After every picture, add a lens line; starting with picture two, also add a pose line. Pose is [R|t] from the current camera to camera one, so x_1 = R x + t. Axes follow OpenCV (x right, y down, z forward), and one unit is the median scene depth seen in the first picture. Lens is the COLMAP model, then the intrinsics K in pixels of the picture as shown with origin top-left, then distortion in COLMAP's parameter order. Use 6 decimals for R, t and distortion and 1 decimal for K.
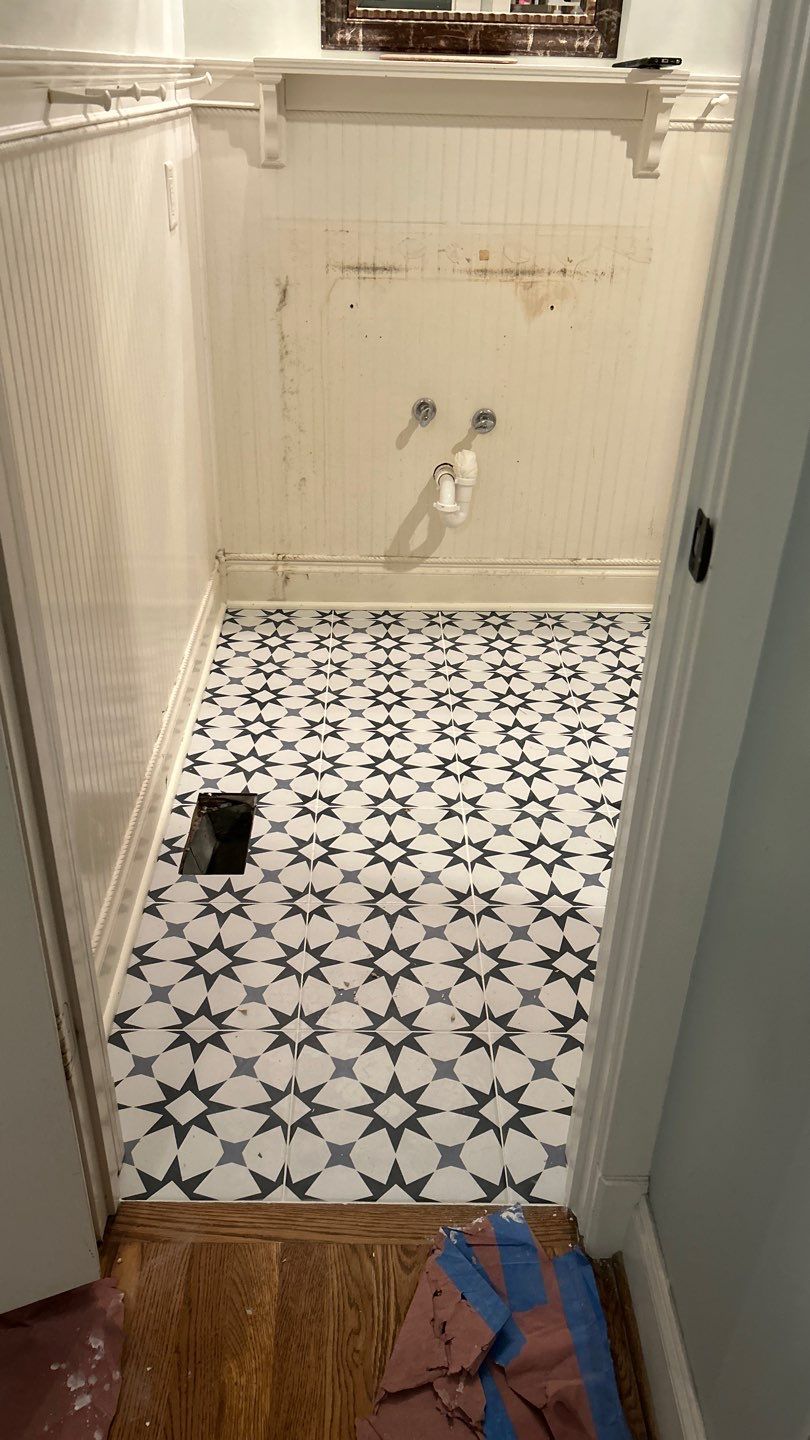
lens RADIAL K [[1101.3, 0, 397.1], [0, 1101.3, 713.5], [0, 0, 1]] dist [0.061870, -0.071424]
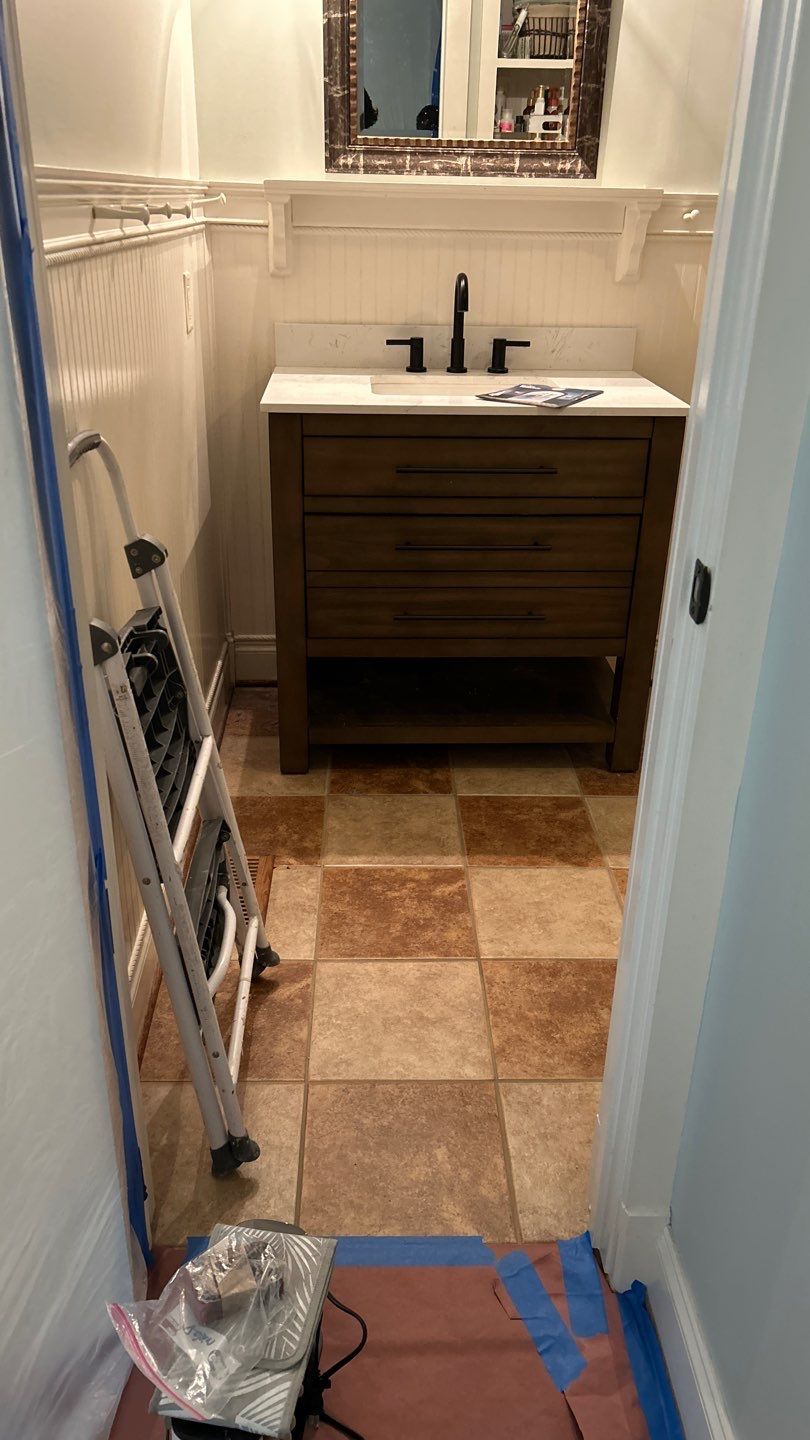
lens RADIAL K [[1101.3, 0, 399.9], [0, 1101.3, 723.2], [0, 0, 1]] dist [0.061870, -0.071424]
pose [[0.999731, -0.014082, 0.018410, -0.020895], [0.015508, 0.996694, -0.079750, 0.026825], [-0.017226, 0.080014, 0.996645, -0.039627]]
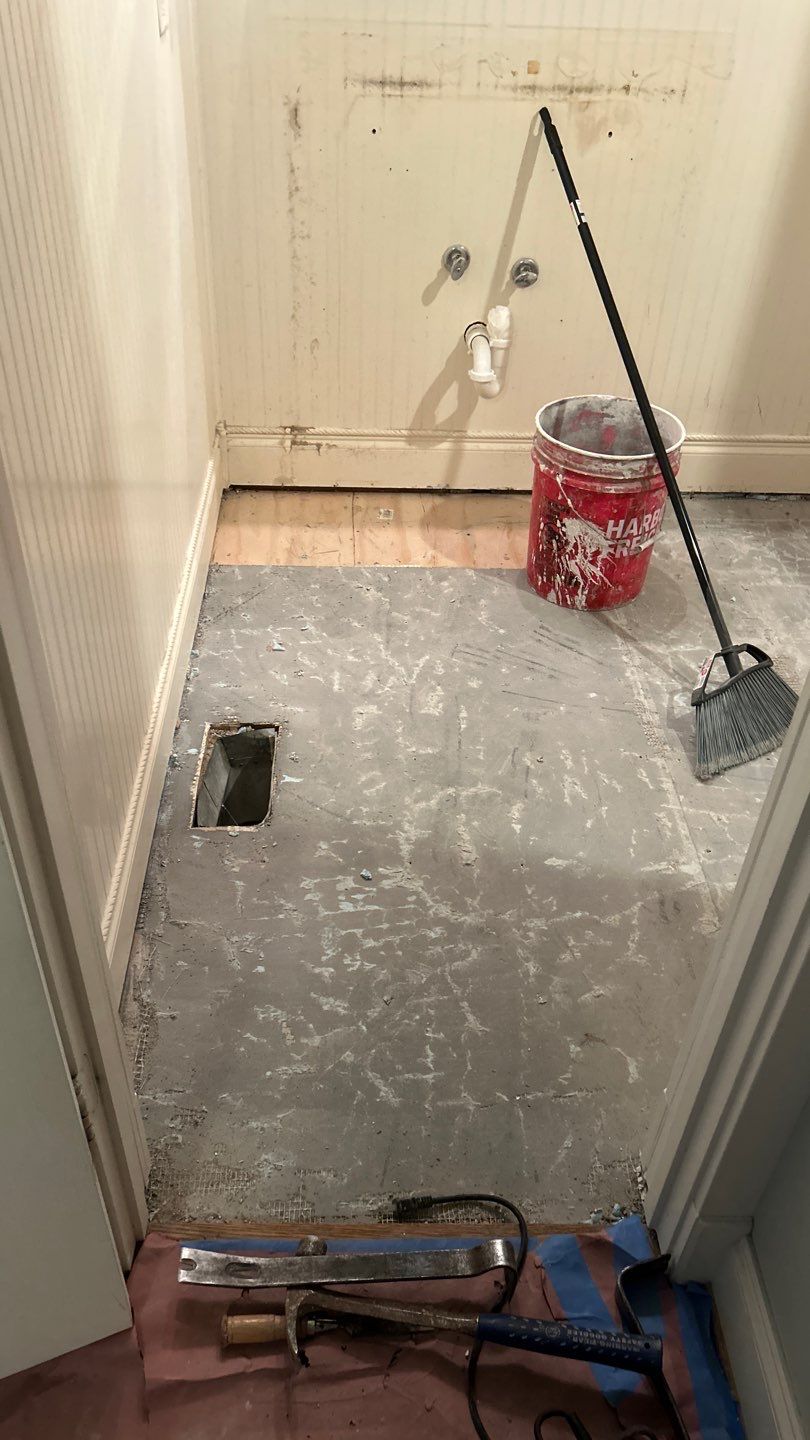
lens RADIAL K [[1101.3, 0, 389.3], [0, 1101.3, 712.1], [0, 0, 1]] dist [0.061870, -0.071424]
pose [[0.999959, 0.002444, 0.008734, -0.036303], [-0.003705, 0.989069, 0.147407, -0.055944], [-0.008279, -0.147433, 0.989037, 0.098711]]
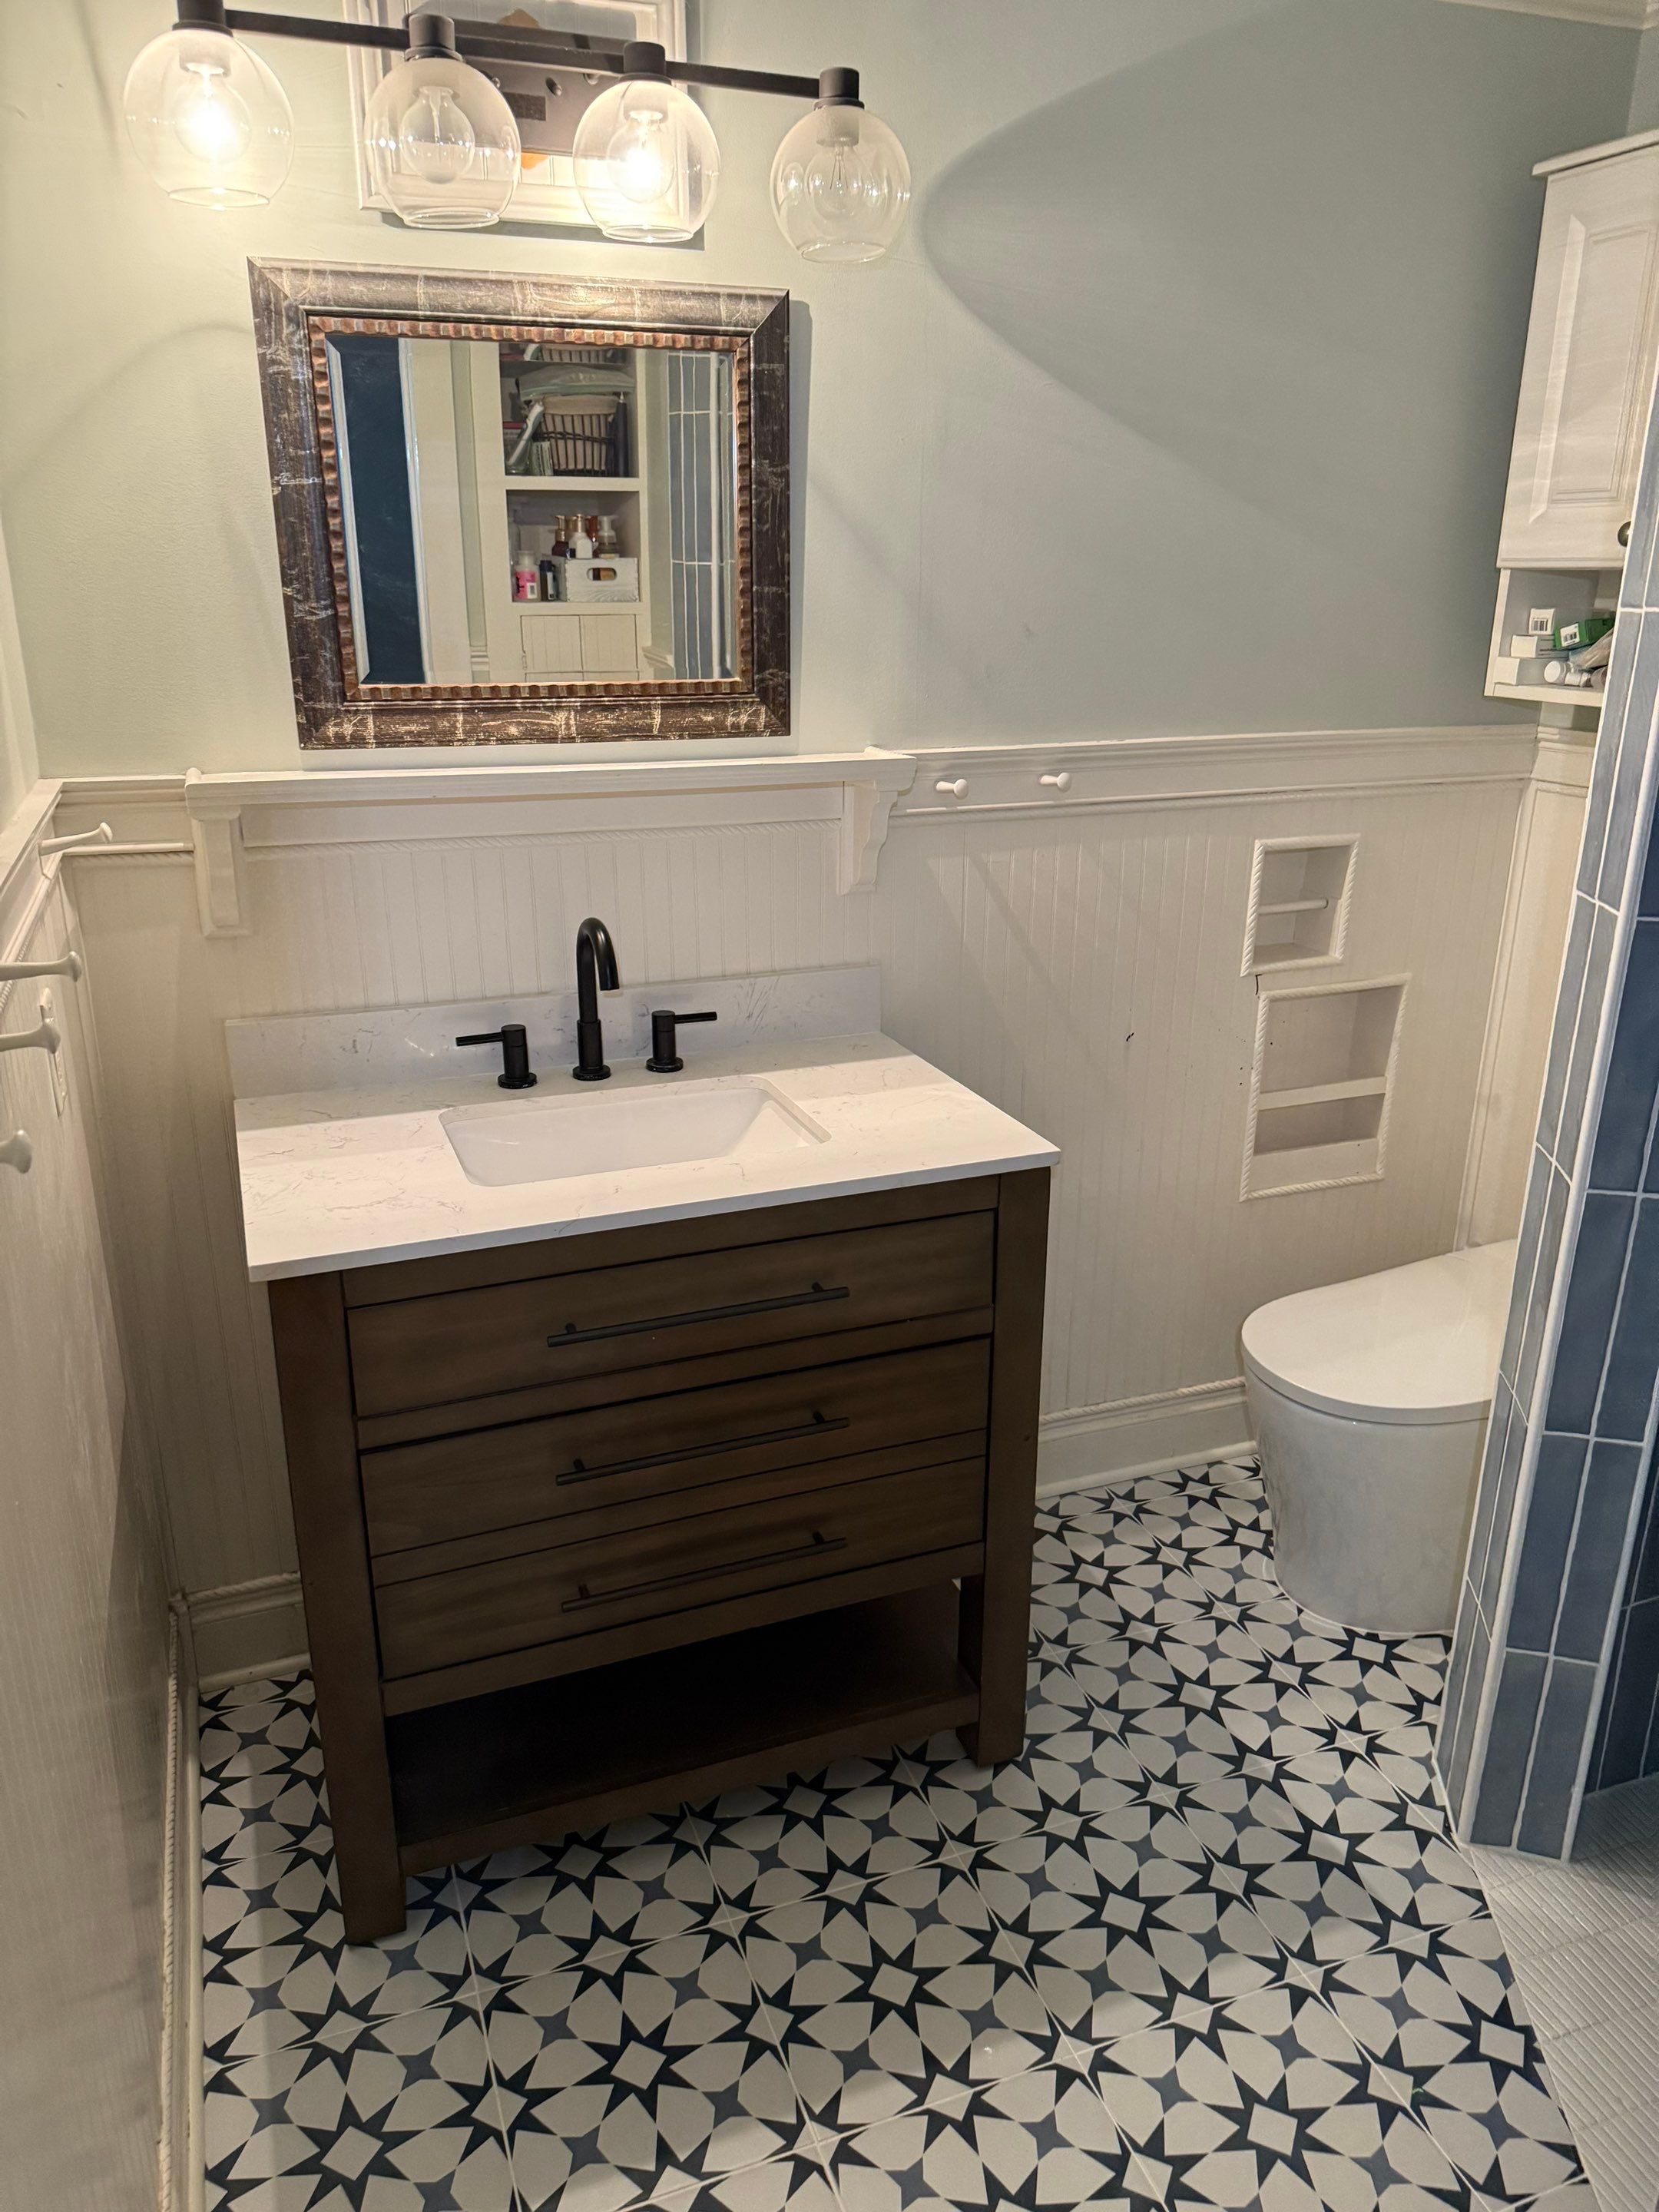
lens RADIAL K [[1567.2, 0, 827.7], [0, 1567.2, 1101.2], [0, 0, 1]] dist [0.018673, -0.011543]
pose [[0.938157, -0.131587, 0.320228, -0.088097], [0.189657, 0.969154, -0.157389, -0.221779], [-0.289640, 0.208389, 0.934175, 0.187752]]
